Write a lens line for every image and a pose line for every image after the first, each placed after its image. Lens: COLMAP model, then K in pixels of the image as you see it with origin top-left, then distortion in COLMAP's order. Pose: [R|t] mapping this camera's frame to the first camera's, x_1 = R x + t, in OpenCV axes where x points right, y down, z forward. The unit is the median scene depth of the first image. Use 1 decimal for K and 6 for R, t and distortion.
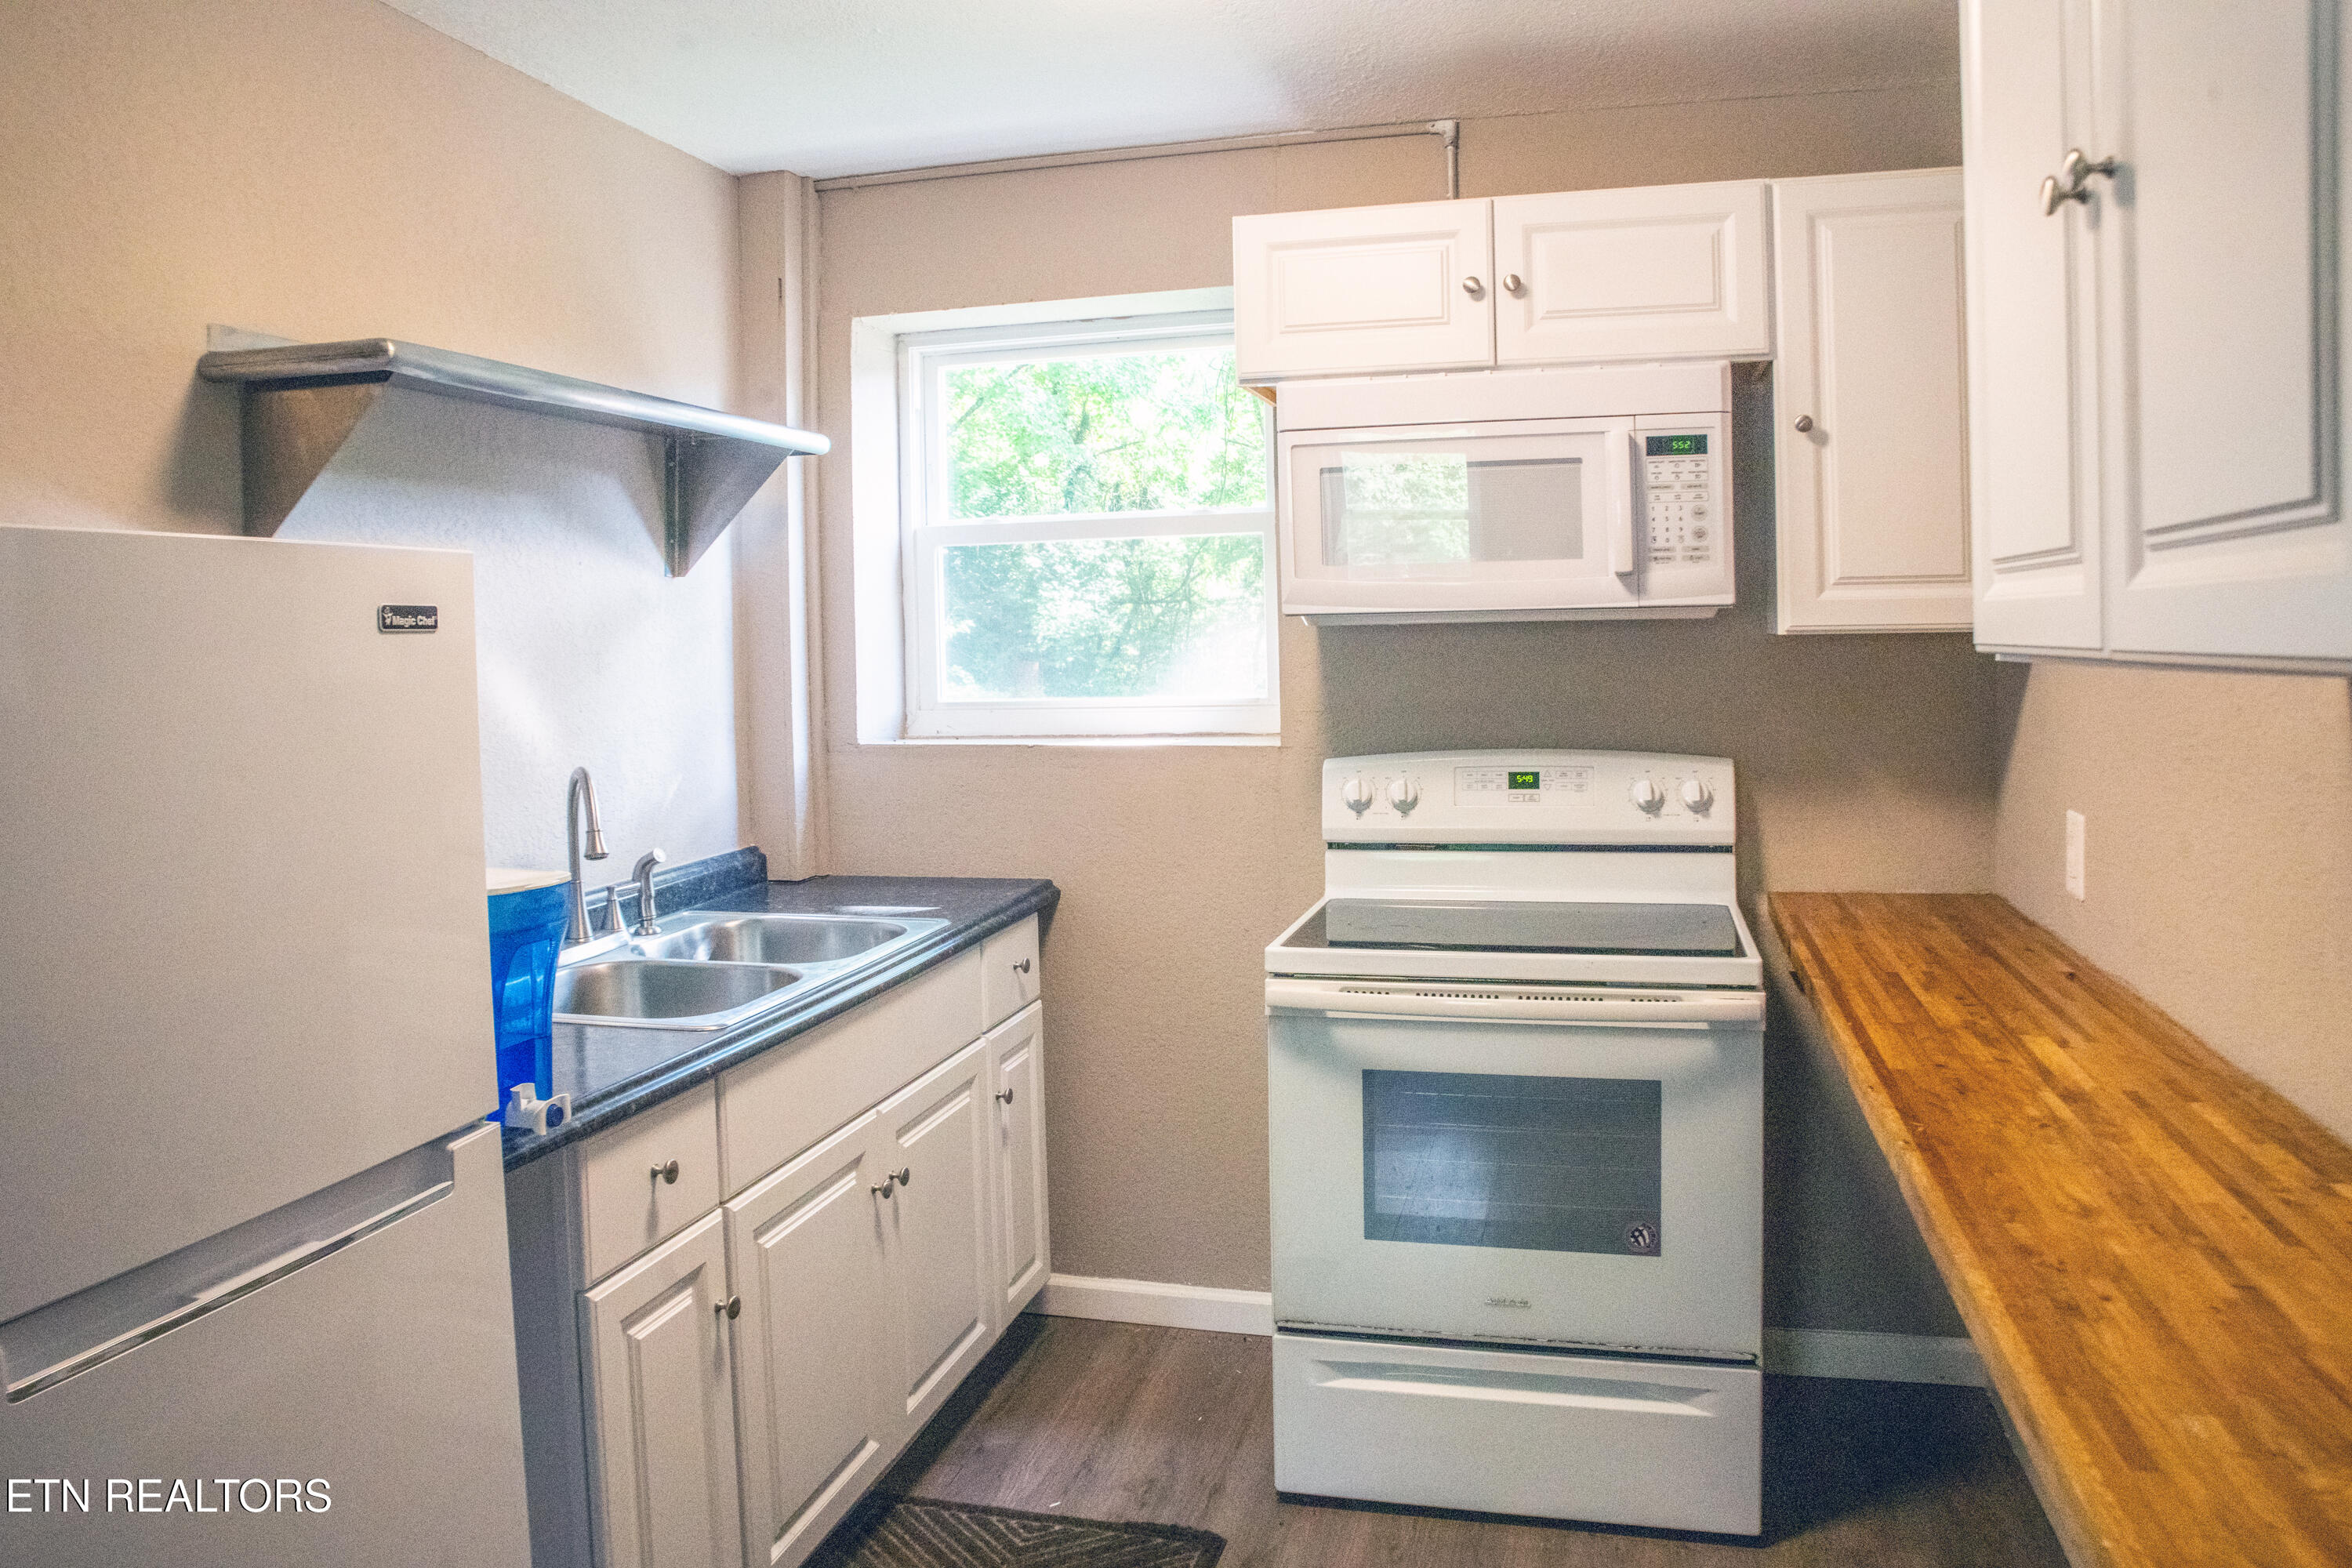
lens RADIAL K [[1600.2, 0, 1179.7], [0, 1600.2, 697.9], [0, 0, 1]] dist [-0.110250, 0.001335]
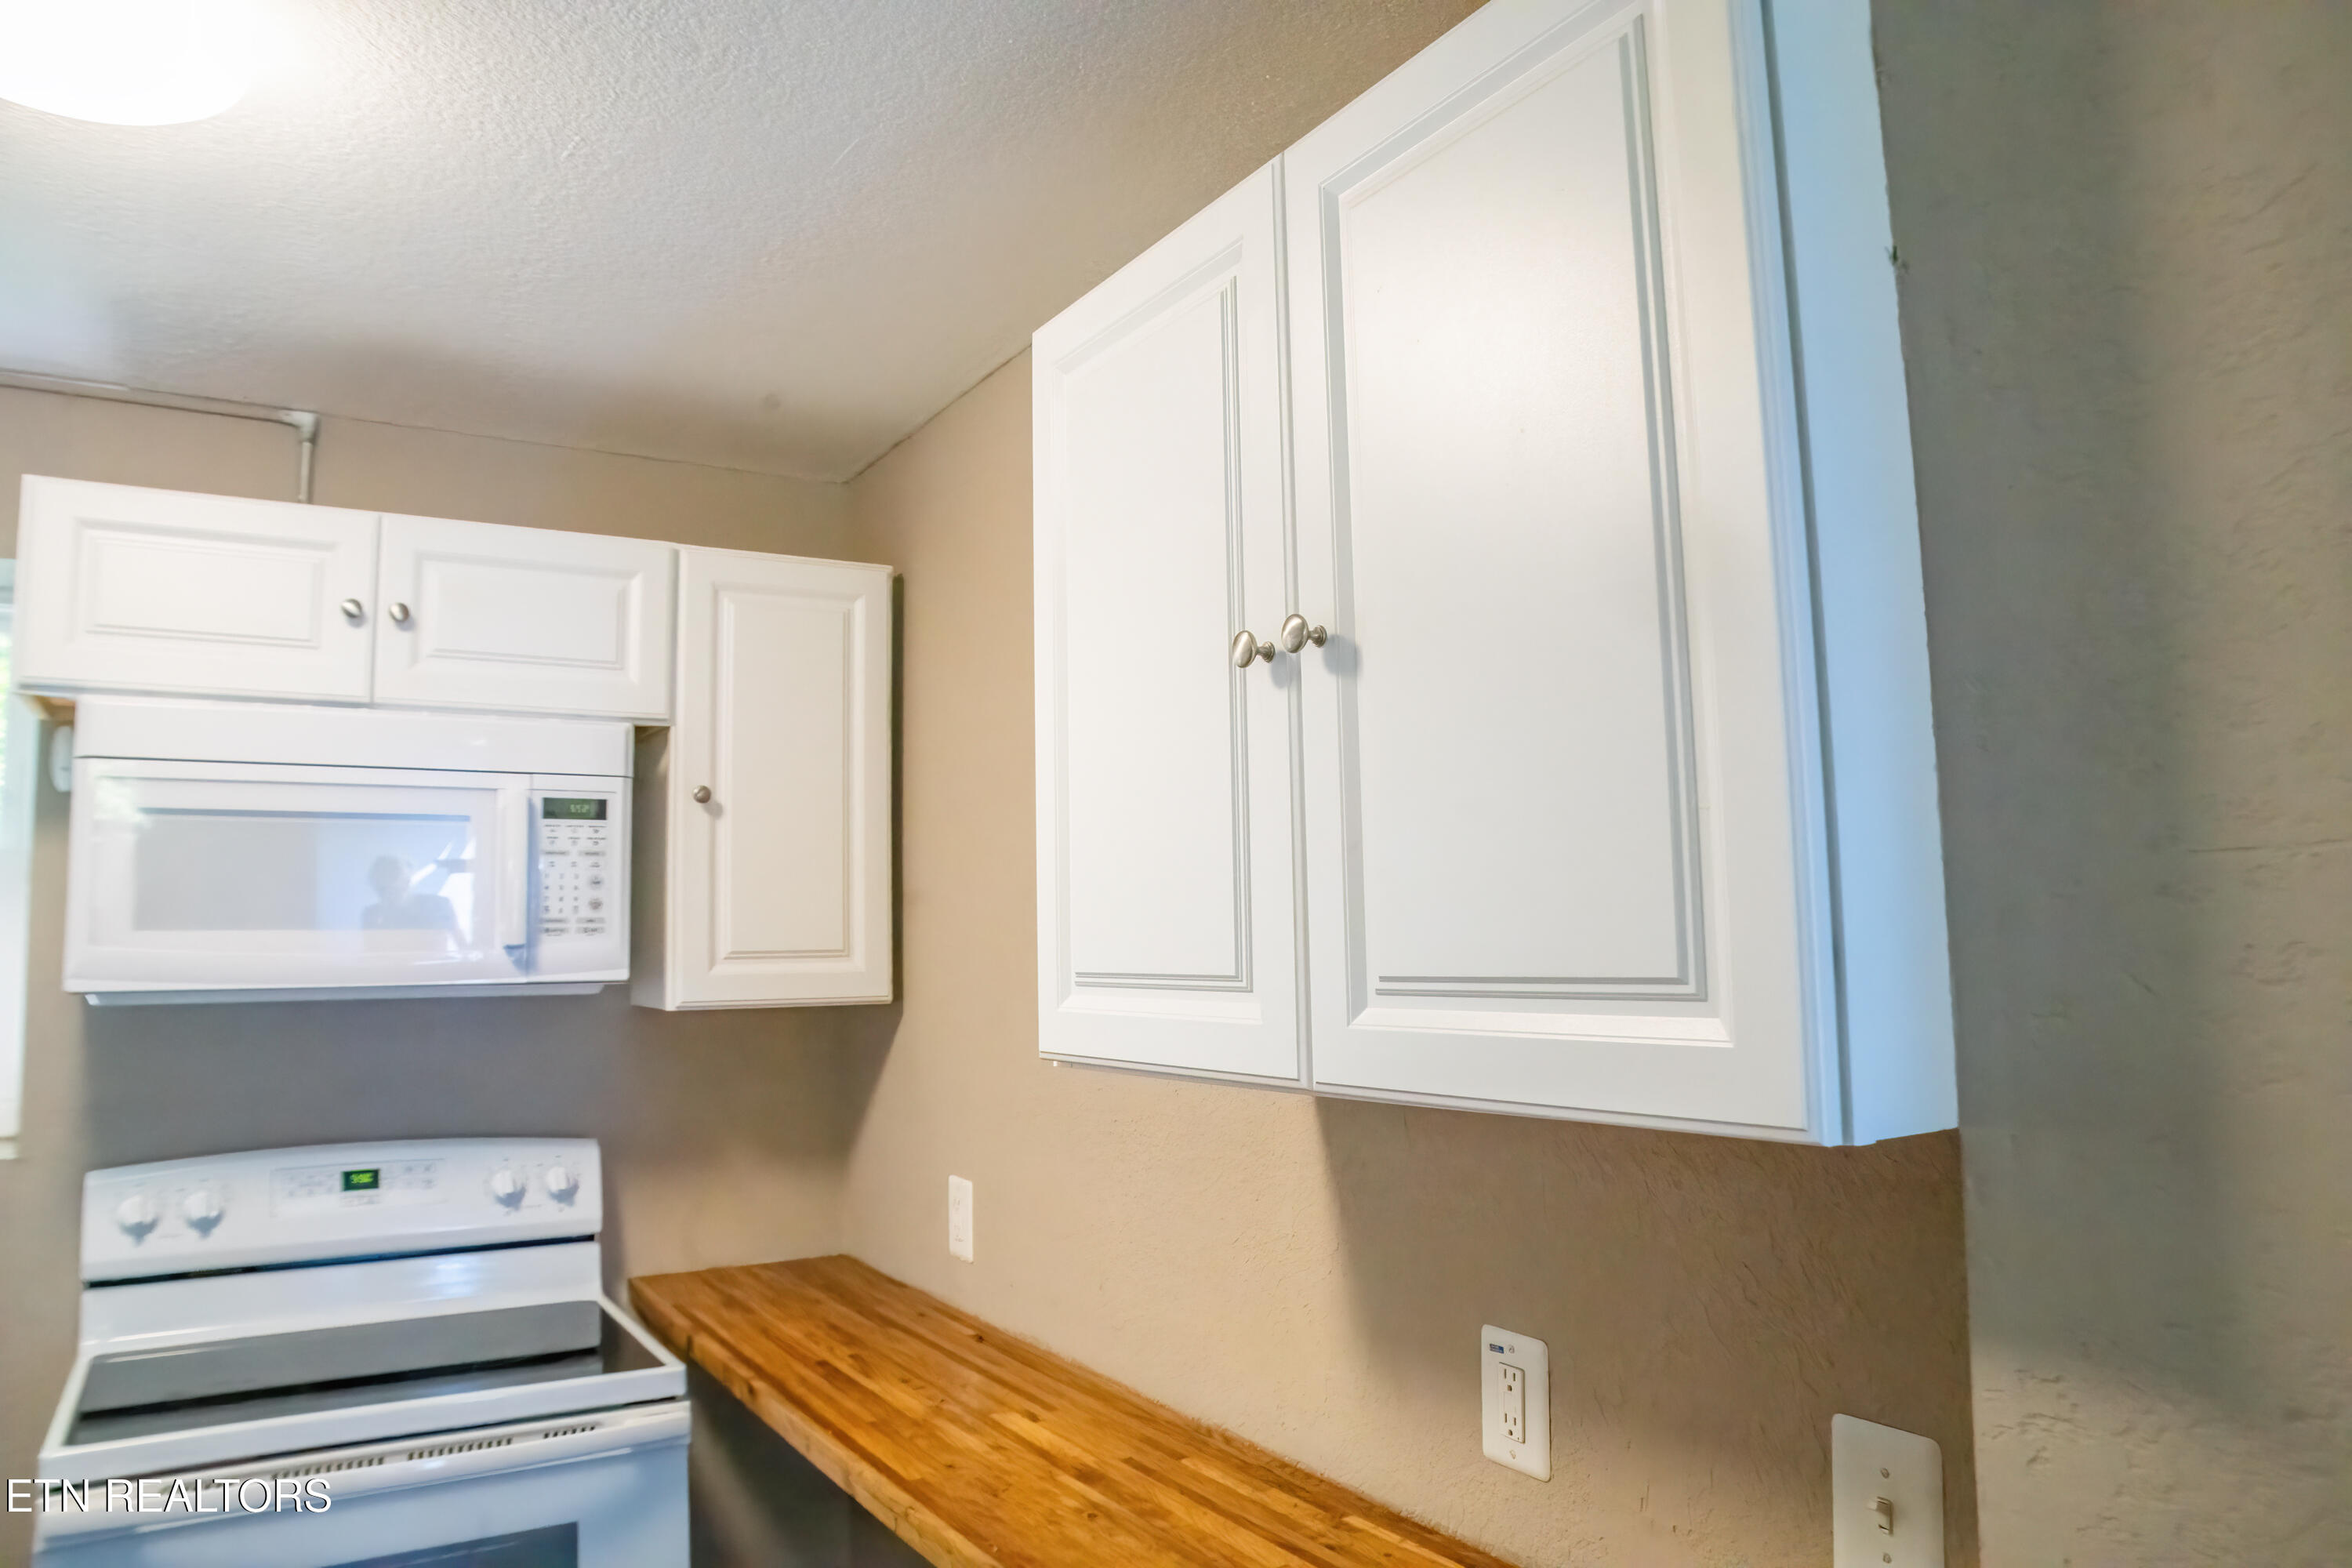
lens RADIAL K [[1580.9, 0, 1176.0], [0, 1580.9, 784.0], [0, 0, 1]] dist [-0.140976, 0.078807]
pose [[0.685805, 0.077733, 0.723623, -0.102561], [0.034849, 0.989632, -0.139336, -0.034326], [-0.726951, 0.120774, 0.675985, 0.121130]]
